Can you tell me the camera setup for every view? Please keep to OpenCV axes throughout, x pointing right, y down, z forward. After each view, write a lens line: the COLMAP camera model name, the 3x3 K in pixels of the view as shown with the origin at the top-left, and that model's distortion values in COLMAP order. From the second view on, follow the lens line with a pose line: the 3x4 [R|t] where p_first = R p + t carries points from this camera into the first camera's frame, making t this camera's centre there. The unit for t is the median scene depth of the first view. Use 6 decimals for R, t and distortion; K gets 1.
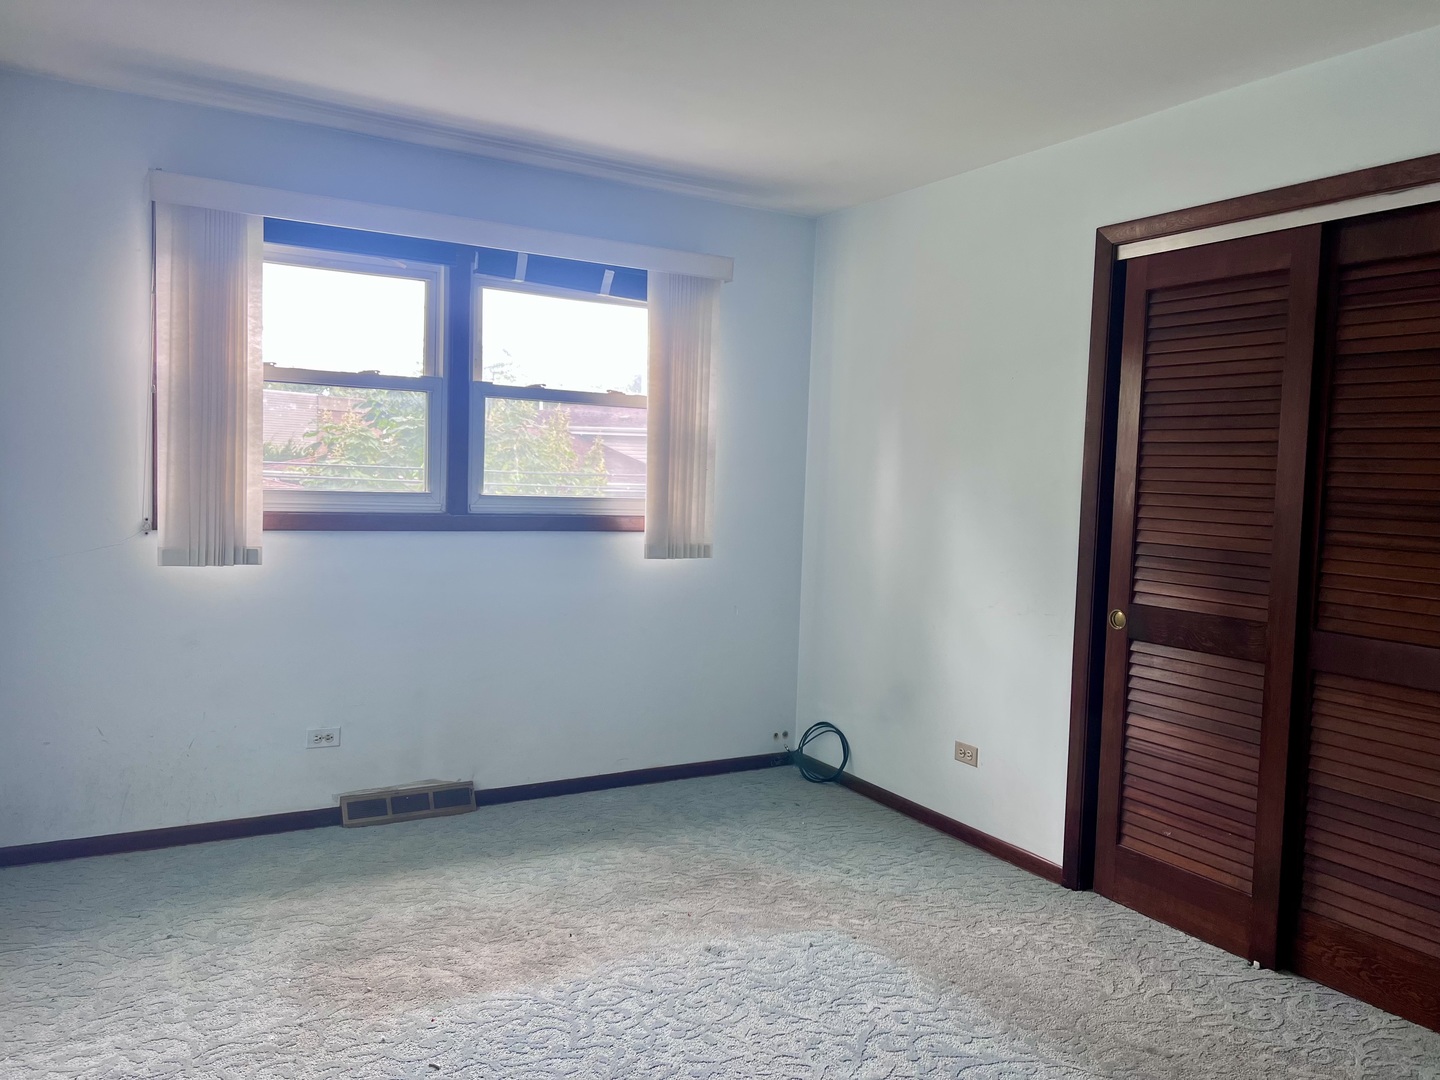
lens RADIAL K [[1079.9, 0, 714.4], [0, 1079.9, 536.5], [0, 0, 1]] dist [0.070638, -0.078760]
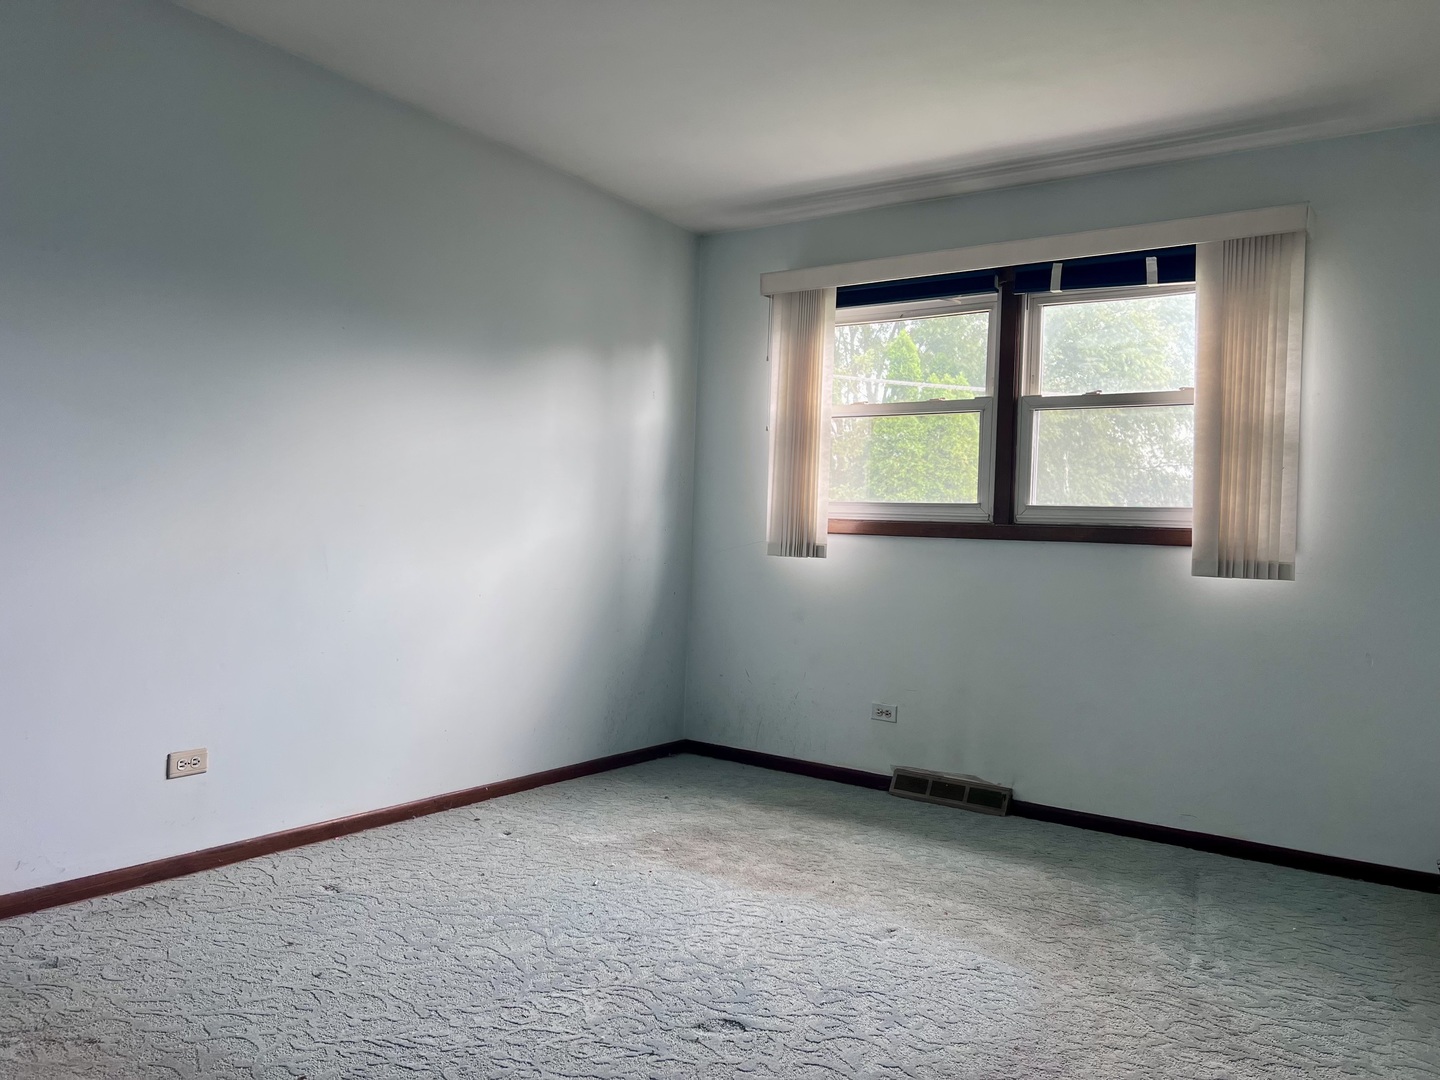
lens RADIAL K [[1079.9, 0, 714.7], [0, 1079.9, 535.9], [0, 0, 1]] dist [0.070638, -0.078760]
pose [[0.426966, -0.021084, -0.904022, 0.592094], [-0.079188, 0.995016, -0.060607, 0.076717], [0.900794, 0.097465, 0.423168, 0.309103]]
